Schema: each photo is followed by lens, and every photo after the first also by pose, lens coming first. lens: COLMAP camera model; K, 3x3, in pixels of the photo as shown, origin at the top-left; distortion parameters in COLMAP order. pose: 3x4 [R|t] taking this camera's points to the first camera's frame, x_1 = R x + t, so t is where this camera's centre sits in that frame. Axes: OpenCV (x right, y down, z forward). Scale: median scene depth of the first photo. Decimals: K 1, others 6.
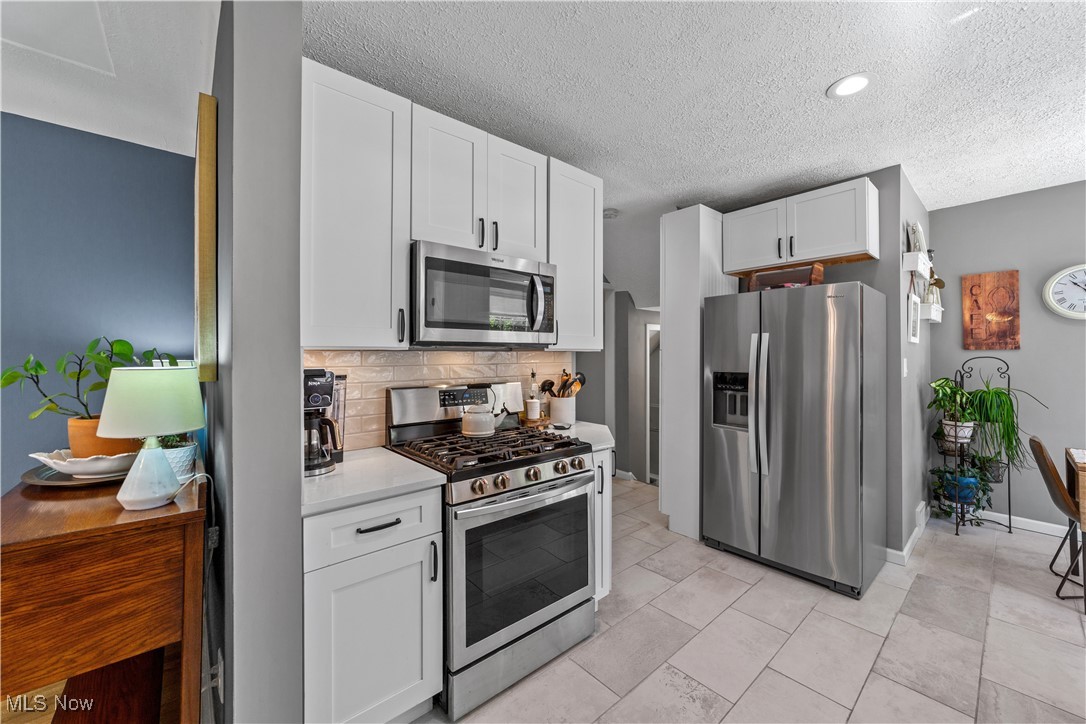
lens RADIAL K [[413.4, 0, 542.7], [0, 413.4, 352.0], [0, 0, 1]] dist [-0.017380, 0.004170]
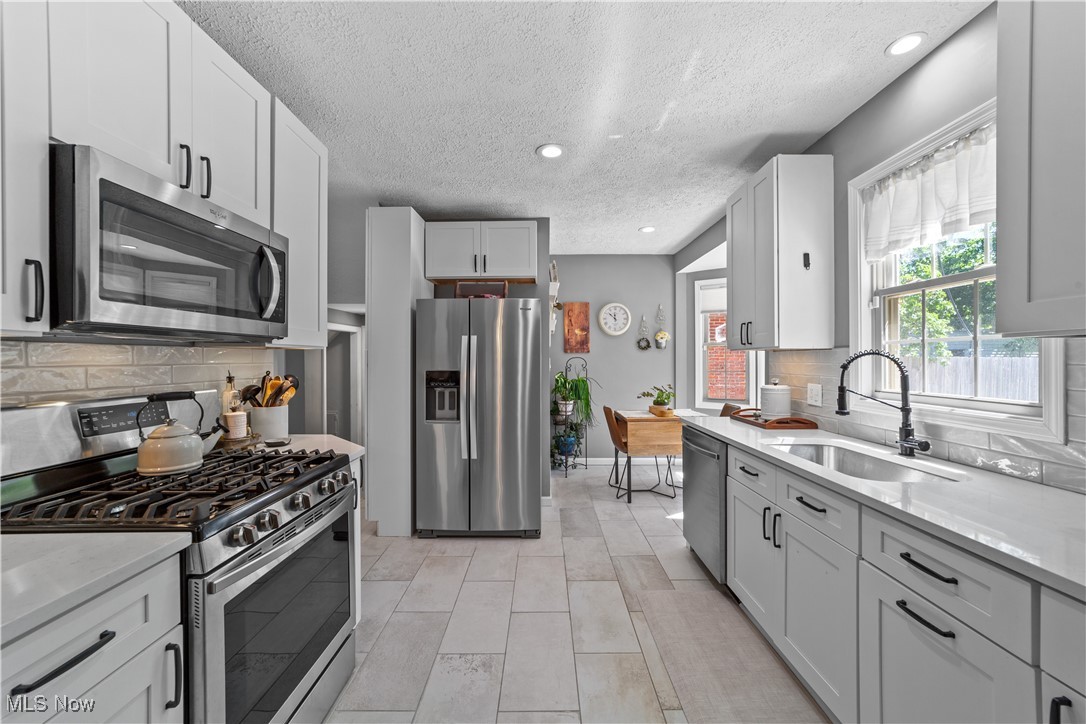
lens RADIAL K [[413.4, 0, 540.9], [0, 413.4, 359.4], [0, 0, 1]] dist [-0.017380, 0.004170]
pose [[0.657291, -0.002512, 0.753632, -0.198449], [-0.003211, 0.999976, 0.006134, 0.012841], [-0.753630, -0.006452, 0.657267, 0.096198]]
